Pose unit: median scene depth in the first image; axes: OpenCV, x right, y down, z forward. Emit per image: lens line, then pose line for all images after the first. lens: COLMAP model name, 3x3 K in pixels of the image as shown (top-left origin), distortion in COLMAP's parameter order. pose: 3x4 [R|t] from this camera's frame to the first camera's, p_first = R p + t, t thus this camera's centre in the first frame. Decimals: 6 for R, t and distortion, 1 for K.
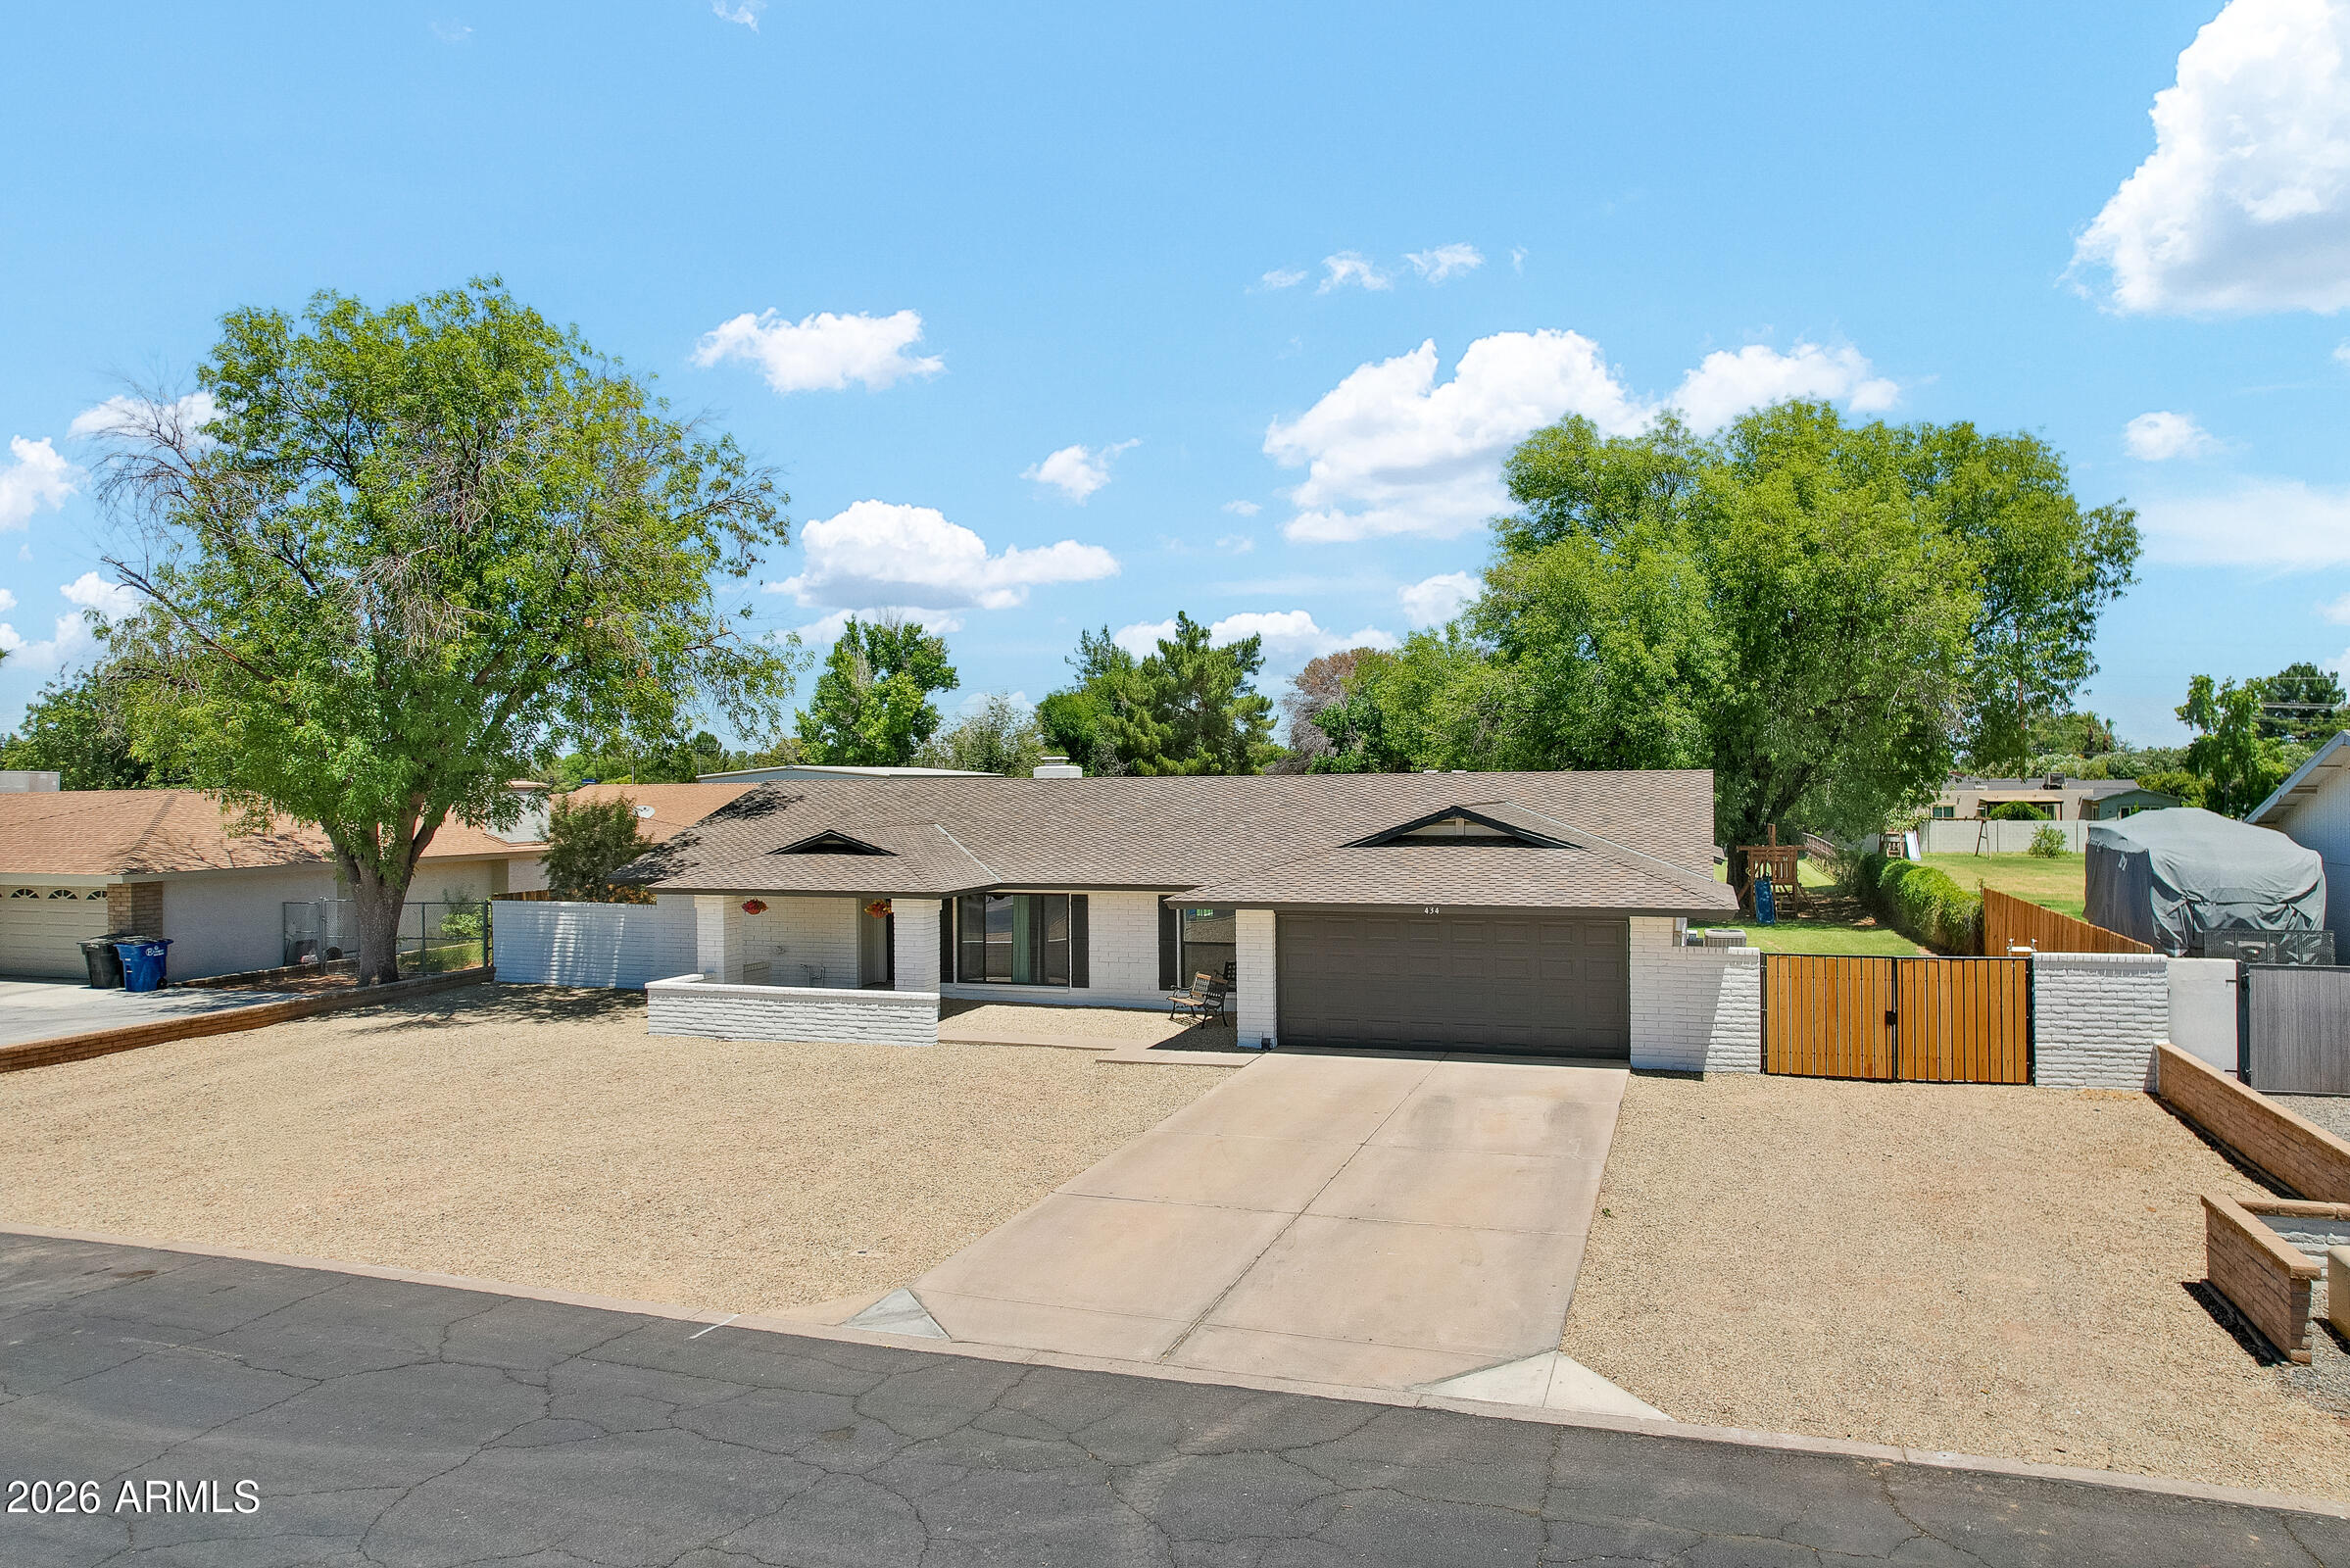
lens RADIAL K [[1528.4, 0, 1185.9], [0, 1528.4, 778.7], [0, 0, 1]] dist [-0.076313, 0.068605]
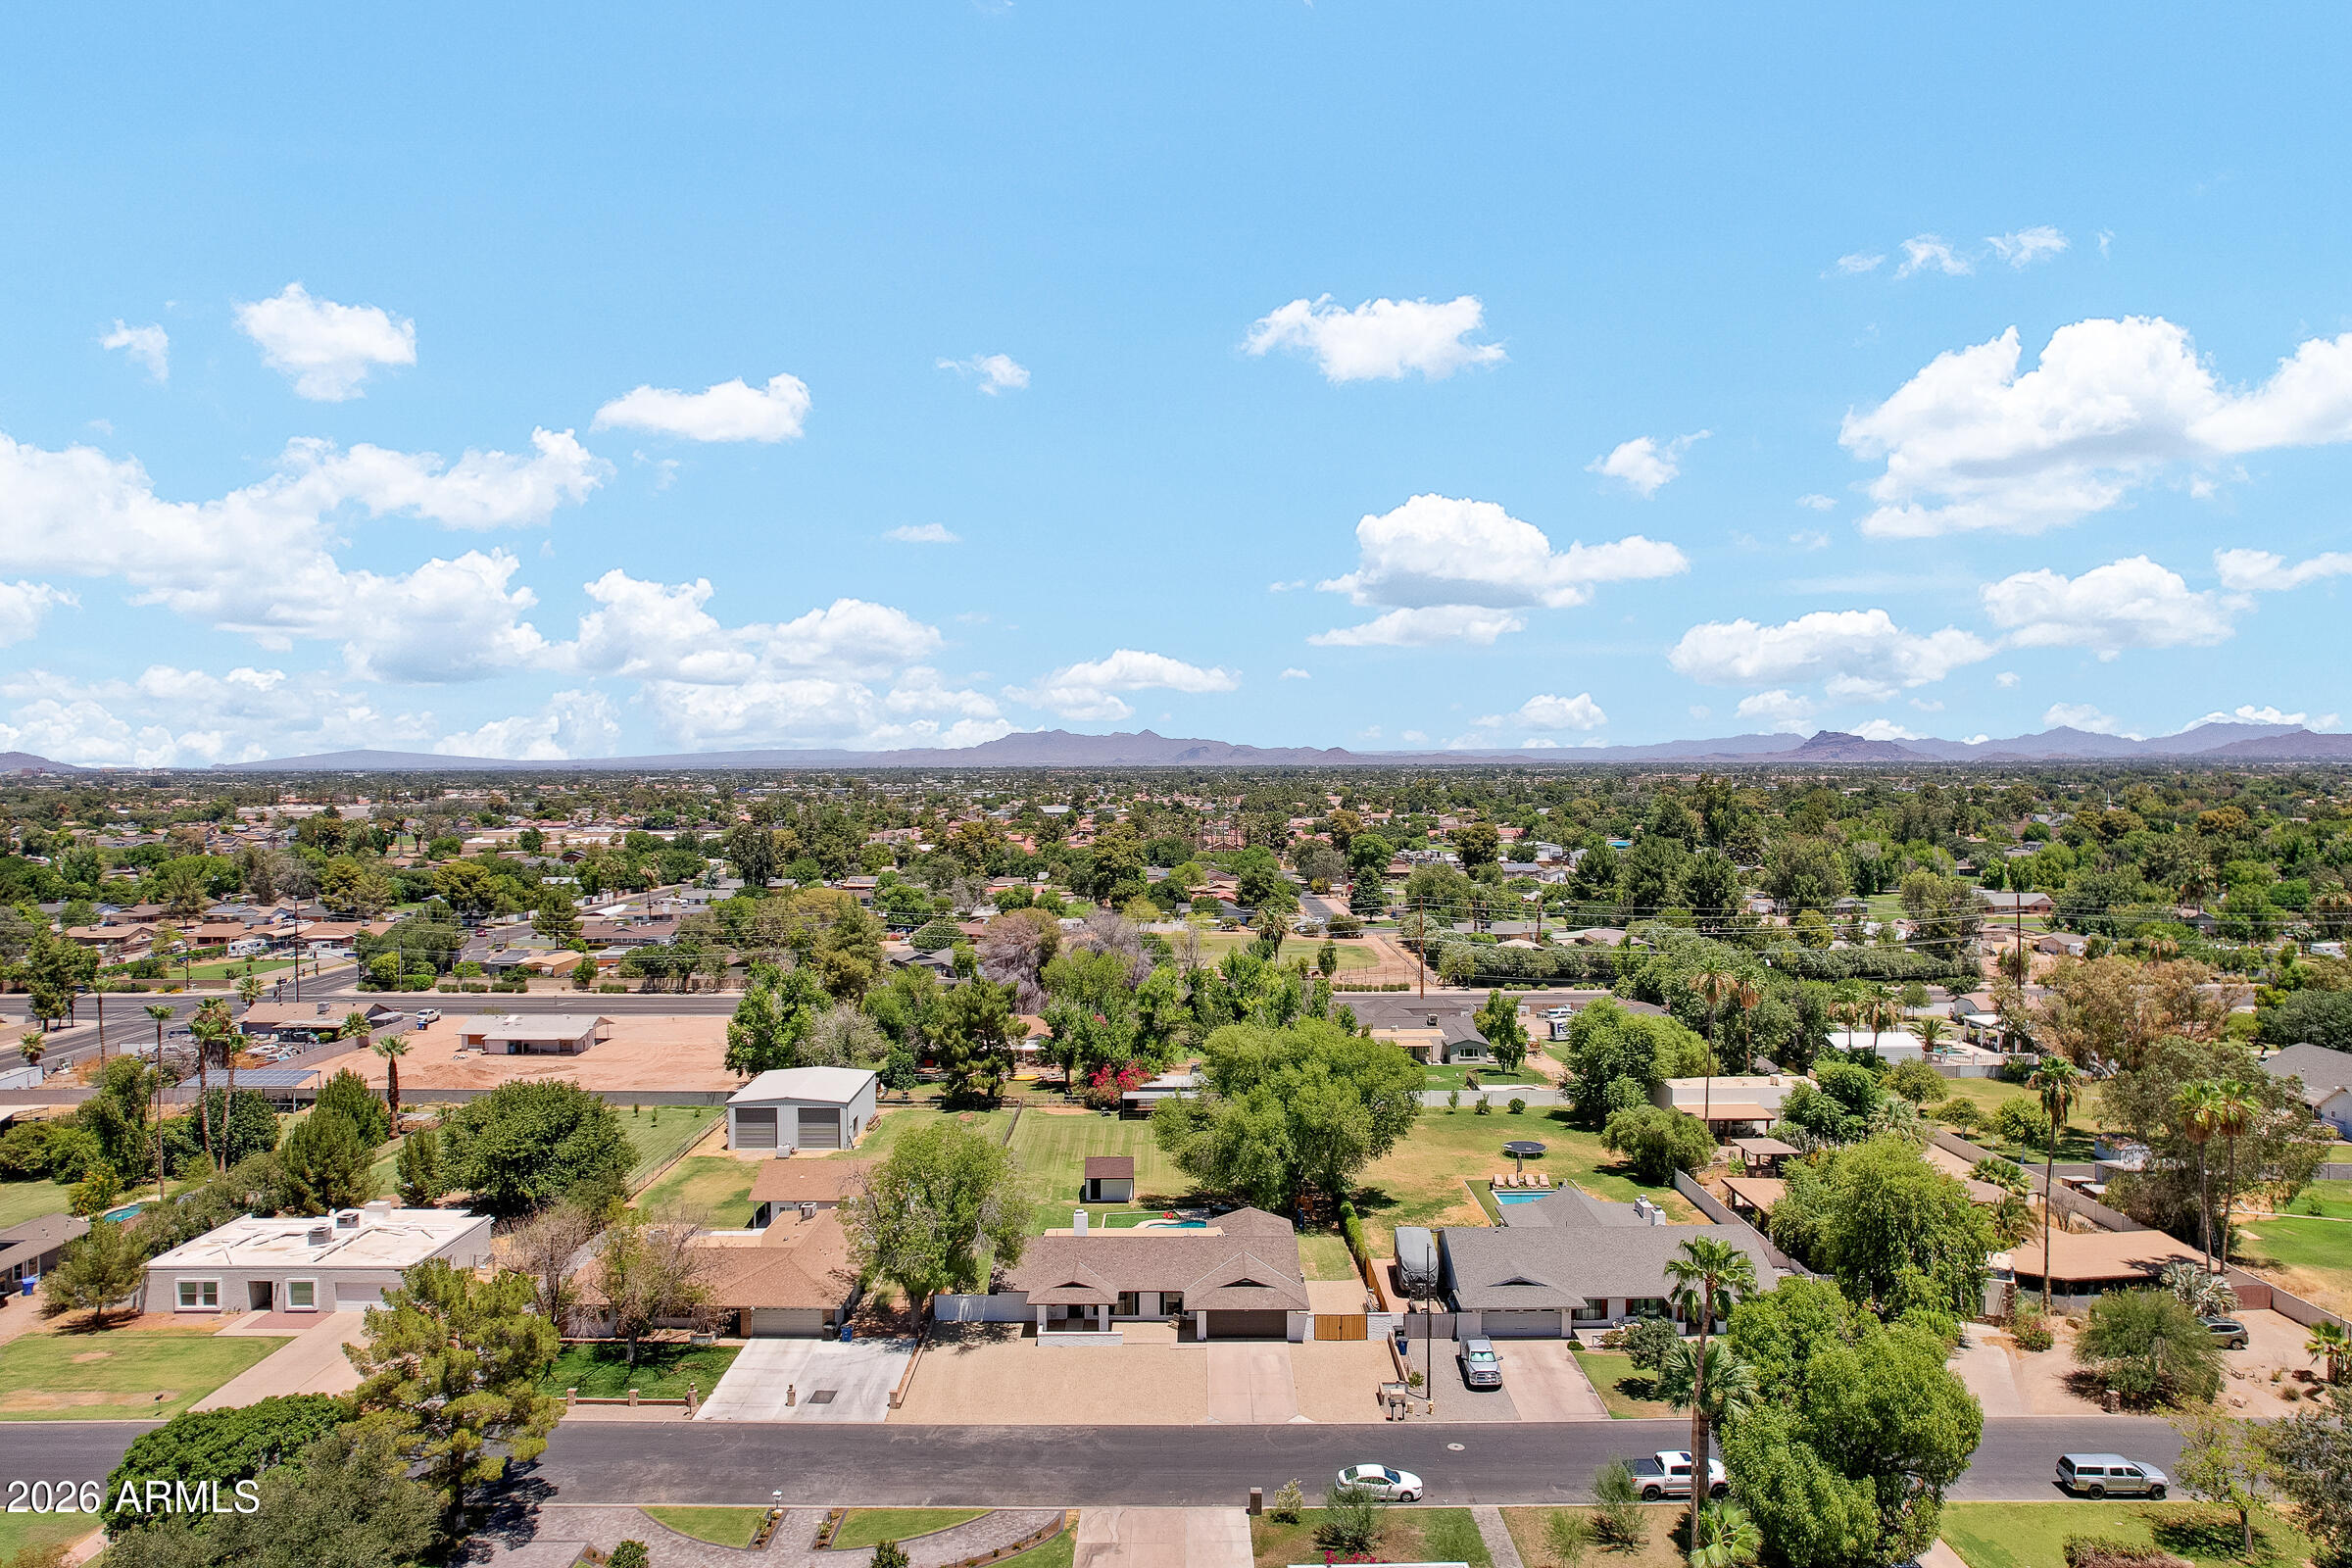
lens RADIAL K [[1529.7, 0, 1186.9], [0, 1529.7, 778.7], [0, 0, 1]] dist [-0.076313, 0.068605]
pose [[0.948180, 0.005952, 0.317677, -1.311484], [-0.010025, 0.999887, 0.011188, -1.397514], [-0.317575, -0.013792, 0.948133, -2.892982]]
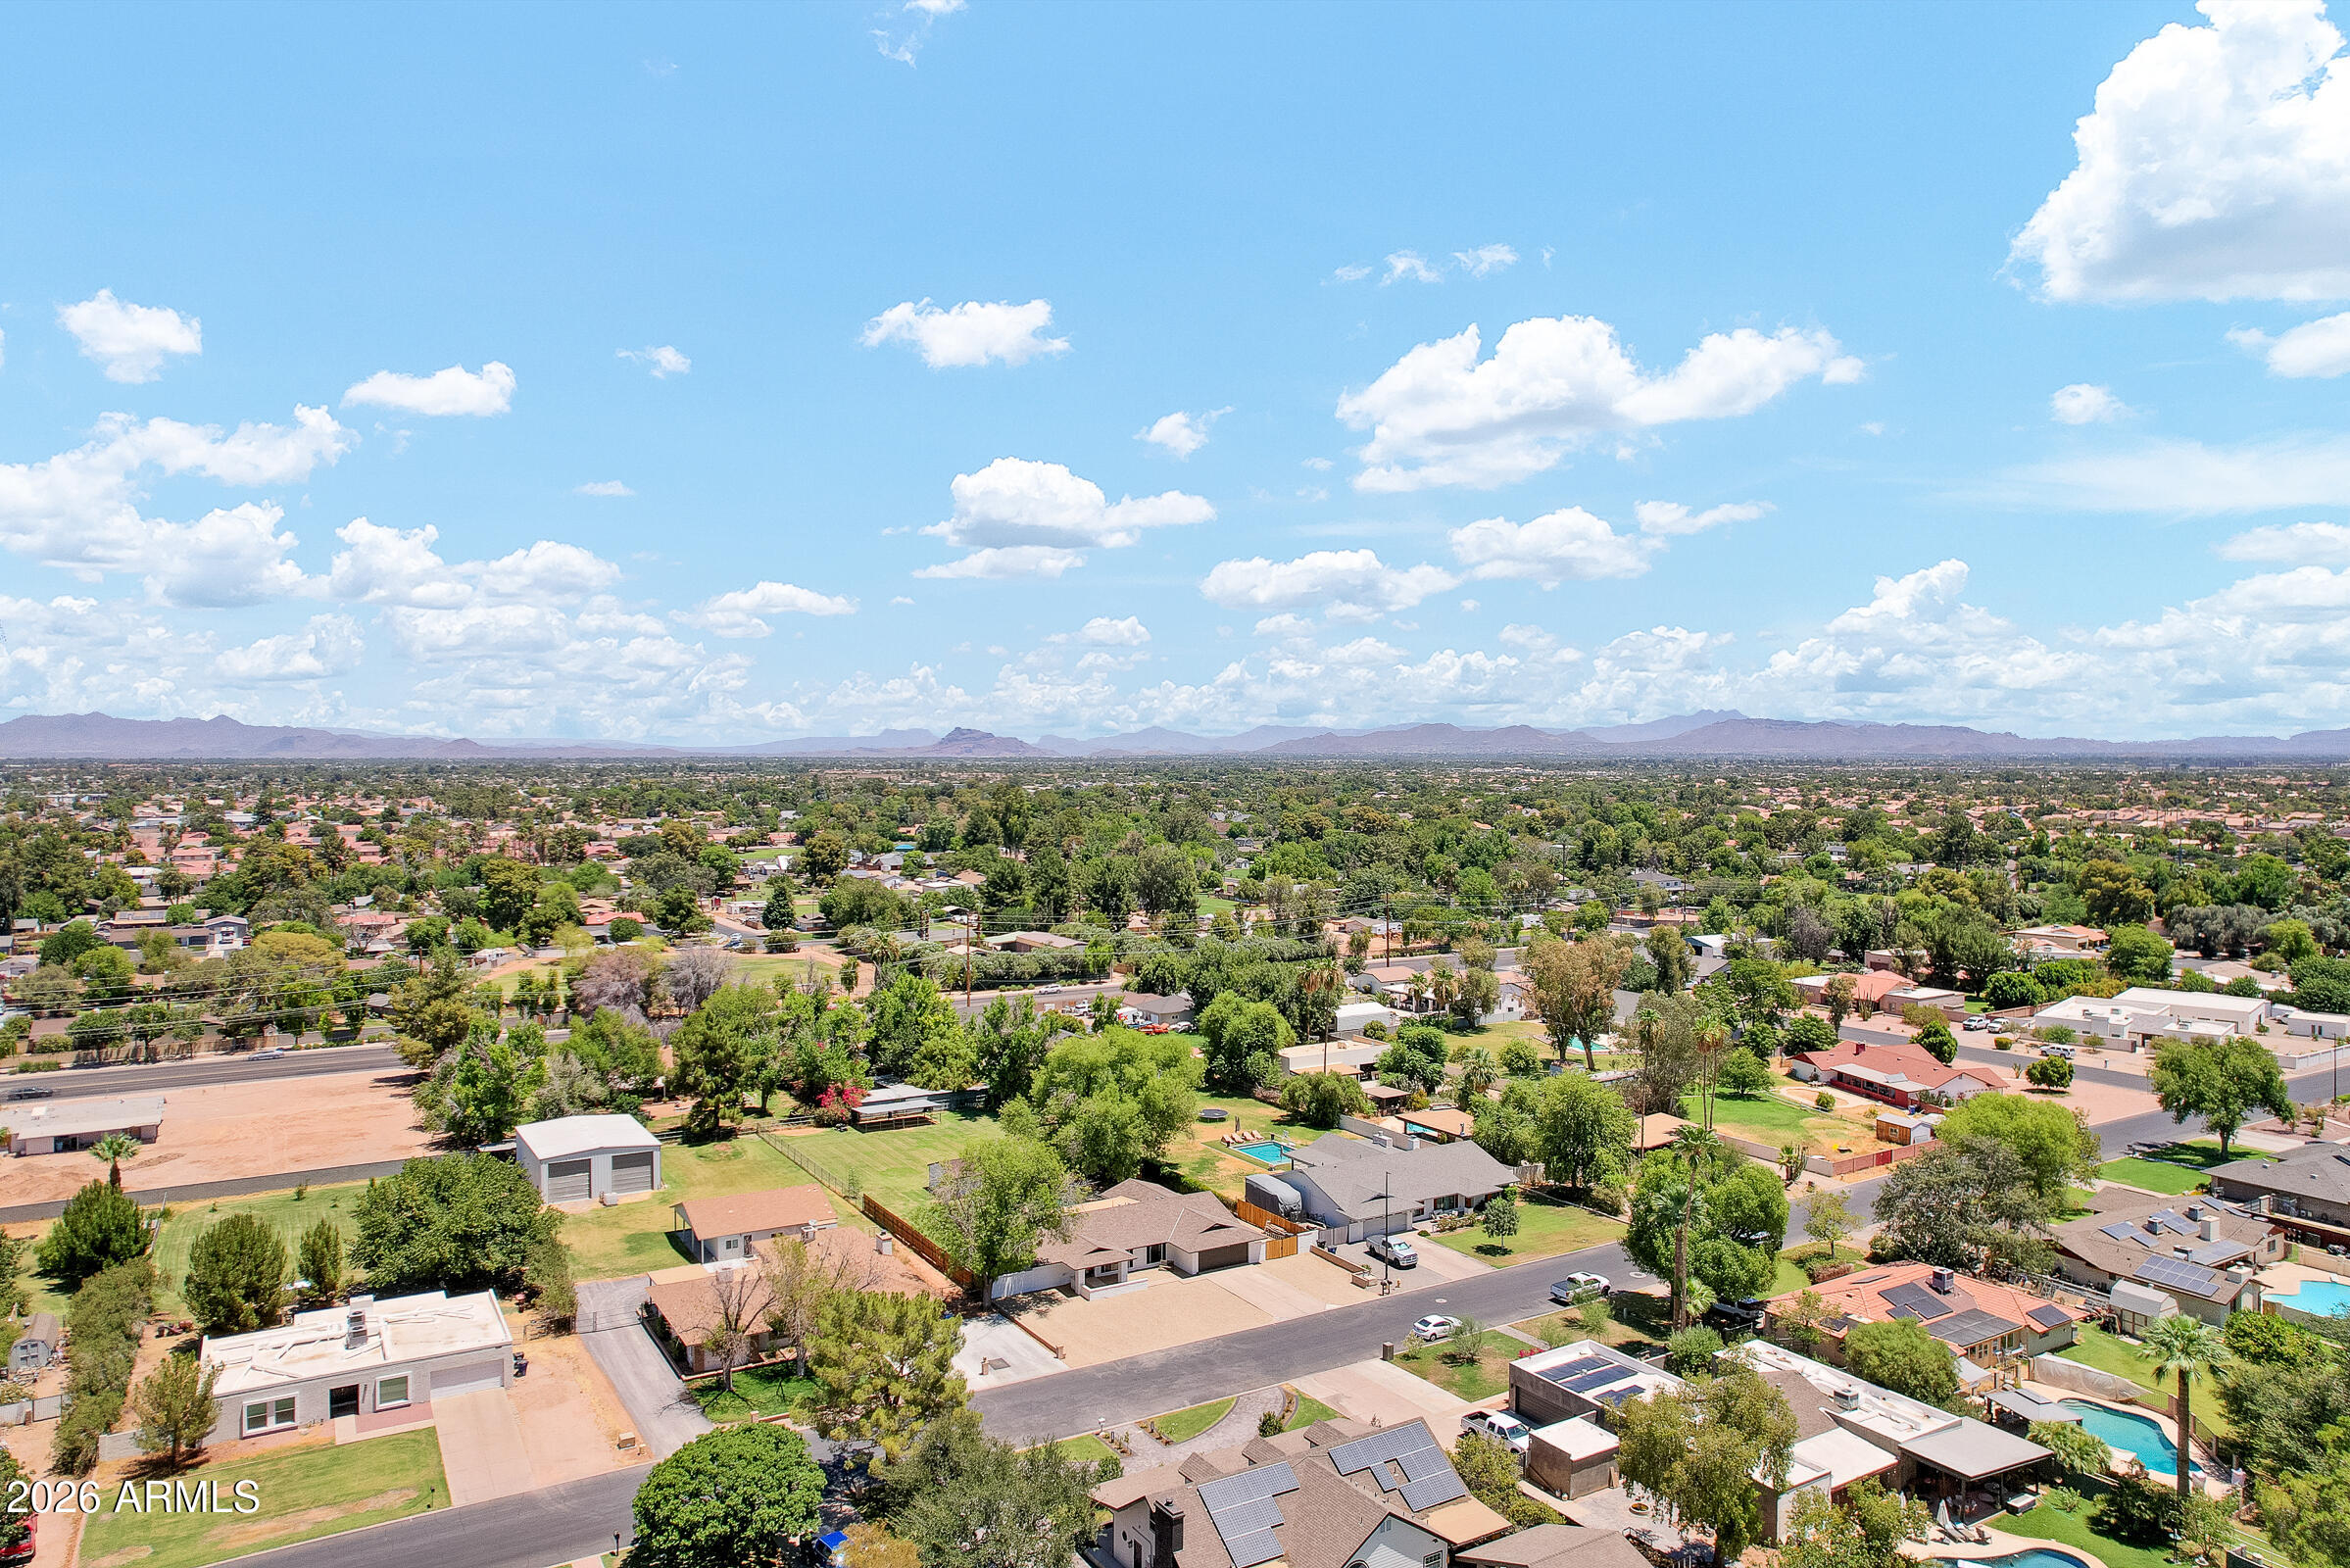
lens RADIAL K [[1528.4, 0, 1185.9], [0, 1528.4, 778.7], [0, 0, 1]] dist [-0.076313, 0.068605]
pose [[0.642811, 0.002473, 0.766021, -4.143049], [-0.014415, 0.999857, 0.008868, -1.649604], [-0.765889, -0.016743, 0.642754, -2.457219]]
